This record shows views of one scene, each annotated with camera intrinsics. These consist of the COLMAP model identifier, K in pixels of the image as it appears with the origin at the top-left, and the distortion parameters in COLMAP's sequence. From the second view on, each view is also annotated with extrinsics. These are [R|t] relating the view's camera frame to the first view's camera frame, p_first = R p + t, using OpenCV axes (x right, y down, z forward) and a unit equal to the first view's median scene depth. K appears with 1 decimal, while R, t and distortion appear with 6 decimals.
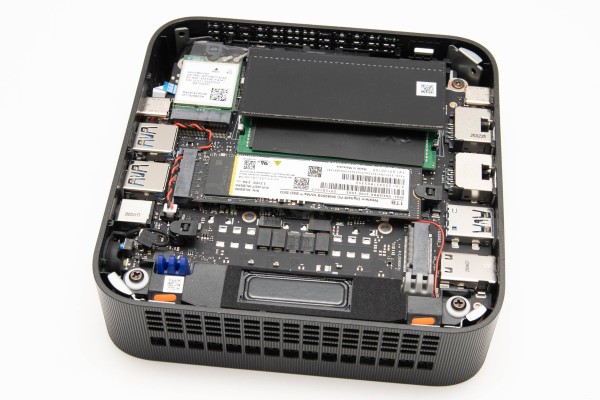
lens RADIAL K [[1077.4, 0, 300.0], [0, 1077.4, 200.0], [0, 0, 1]] dist [0.013810, 0.052275]
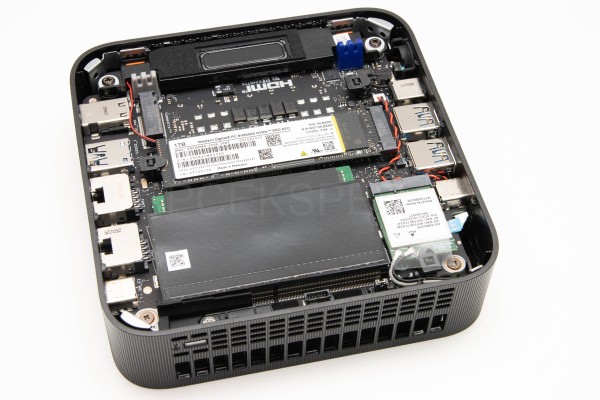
lens RADIAL K [[1077.4, 0, 300.0], [0, 1077.4, 200.0], [0, 0, 1]] dist [0.013810, 0.052275]
pose [[-0.949696, 0.220195, -0.222694, 0.221603], [-0.269048, -0.209711, 0.940018, -1.012129], [0.160286, 0.952647, 0.258405, 0.788854]]
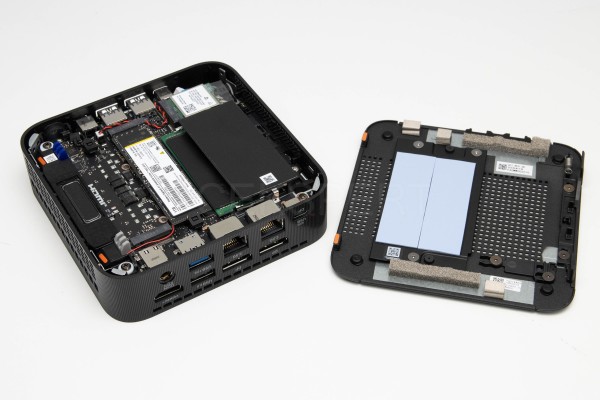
lens RADIAL K [[1077.4, 0, 300.0], [0, 1077.4, 200.0], [0, 0, 1]] dist [0.013810, 0.052275]
pose [[0.592460, 0.565392, -0.573866, 1.058609], [-0.623986, 0.772625, 0.117012, -0.296197], [0.509541, 0.288760, 0.810547, -0.159372]]
